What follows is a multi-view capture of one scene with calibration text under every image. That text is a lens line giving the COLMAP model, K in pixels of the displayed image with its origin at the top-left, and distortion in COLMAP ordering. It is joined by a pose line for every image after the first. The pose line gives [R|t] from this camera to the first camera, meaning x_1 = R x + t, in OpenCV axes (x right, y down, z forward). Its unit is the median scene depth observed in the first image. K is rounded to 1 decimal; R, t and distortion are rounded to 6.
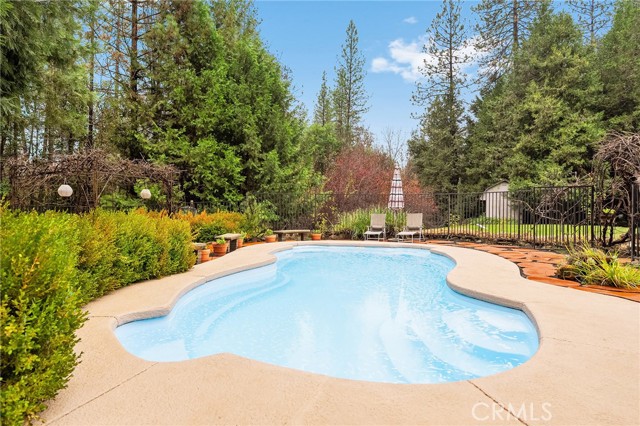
lens RADIAL K [[377.8, 0, 321.4], [0, 377.8, 212.9], [0, 0, 1]] dist [0.001747, -0.001178]
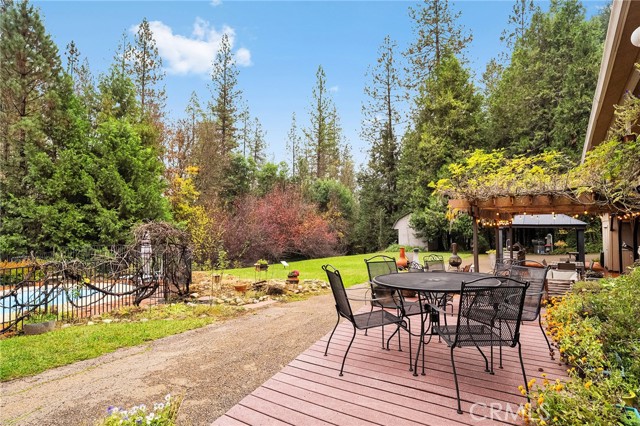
lens RADIAL K [[366.2, 0, 318.5], [0, 366.2, 211.5], [0, 0, 1]] dist [-0.013418, 0.000172]
pose [[0.991963, -0.029351, -0.123076, 0.385528], [0.022430, 0.998108, -0.057250, -0.034633], [0.124524, 0.054030, 0.990744, -0.084982]]
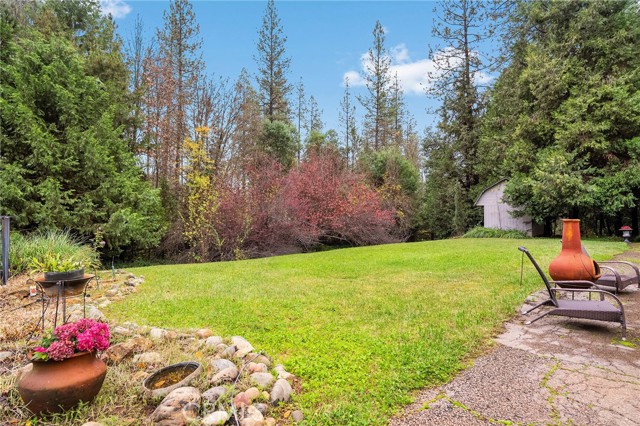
lens RADIAL K [[344.6, 0, 318.5], [0, 344.6, 212.6], [0, 0, 1]] dist [-0.000546, -0.000885]
pose [[0.951142, -0.031402, -0.307154, 0.376208], [0.025134, 0.999388, -0.024344, -0.013558], [0.307730, 0.015434, 0.951348, 0.262462]]
